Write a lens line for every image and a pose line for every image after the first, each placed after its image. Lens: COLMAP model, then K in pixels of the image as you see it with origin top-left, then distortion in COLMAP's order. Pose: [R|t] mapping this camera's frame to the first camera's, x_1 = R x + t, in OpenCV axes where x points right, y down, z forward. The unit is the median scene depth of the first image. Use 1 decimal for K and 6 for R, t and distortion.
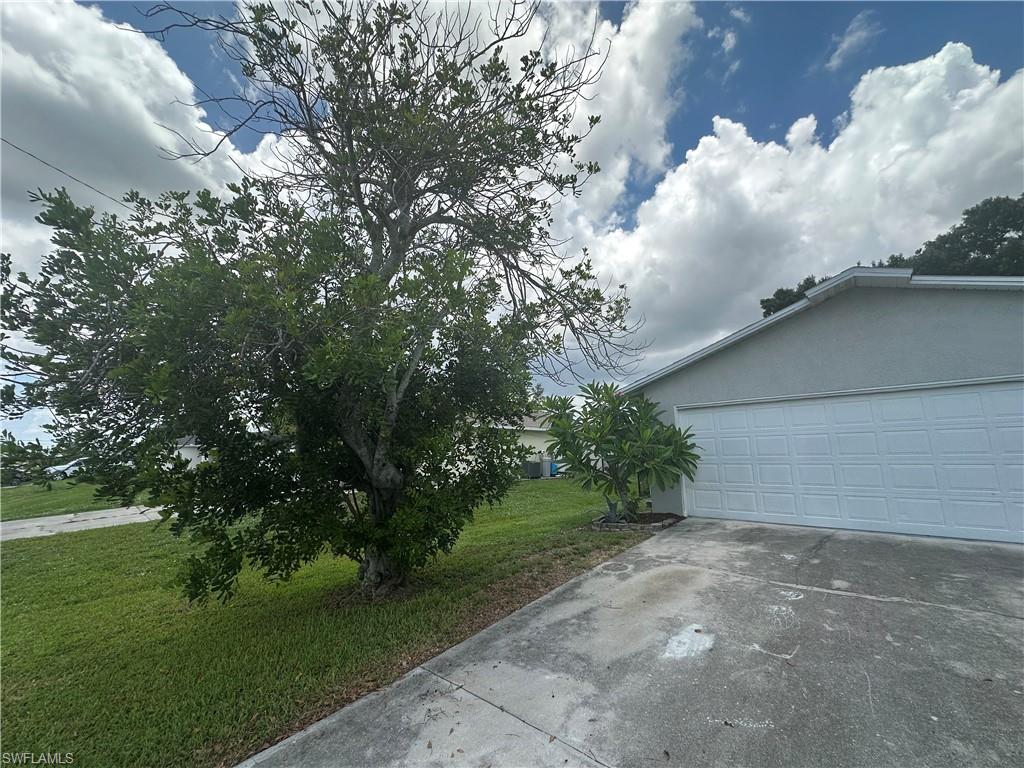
lens RADIAL K [[411.3, 0, 511.1], [0, 411.3, 384.9], [0, 0, 1]] dist [-0.003436, 0.000168]
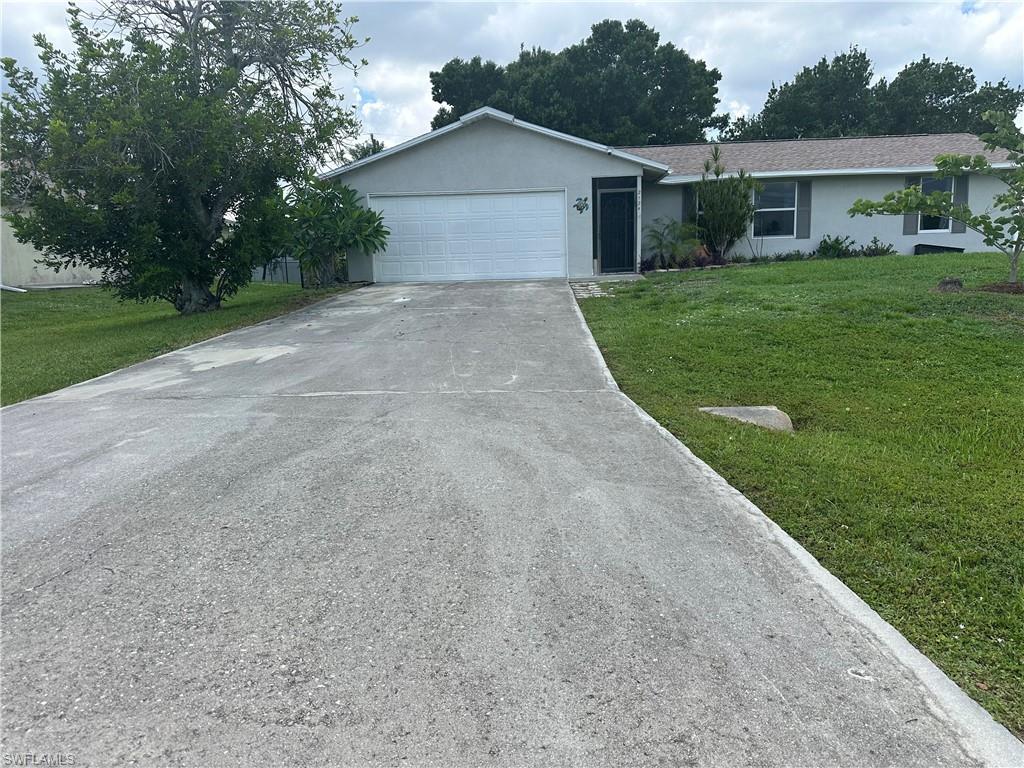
lens RADIAL K [[727.2, 0, 511.5], [0, 727.2, 385.9], [0, 0, 1]] dist [0.054261, -0.063288]
pose [[0.782245, -0.106746, 0.613758, -0.512278], [-0.086987, 0.956842, 0.277283, -0.031724], [-0.616868, -0.270292, 0.739199, -0.790426]]
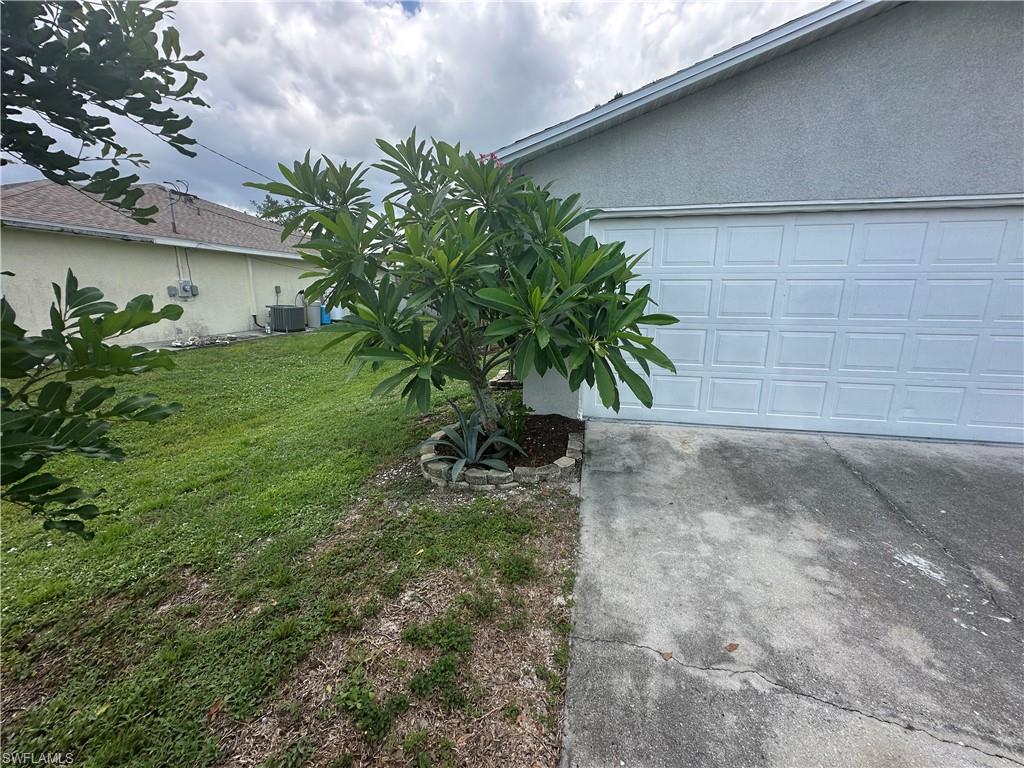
lens RADIAL K [[411.3, 0, 511.9], [0, 411.3, 382.3], [0, 0, 1]] dist [-0.003436, 0.000168]
pose [[0.867294, -0.091045, 0.489400, 0.049902], [-0.098253, 0.932484, 0.347593, 0.062619], [-0.488004, -0.349550, 0.799792, 0.455584]]
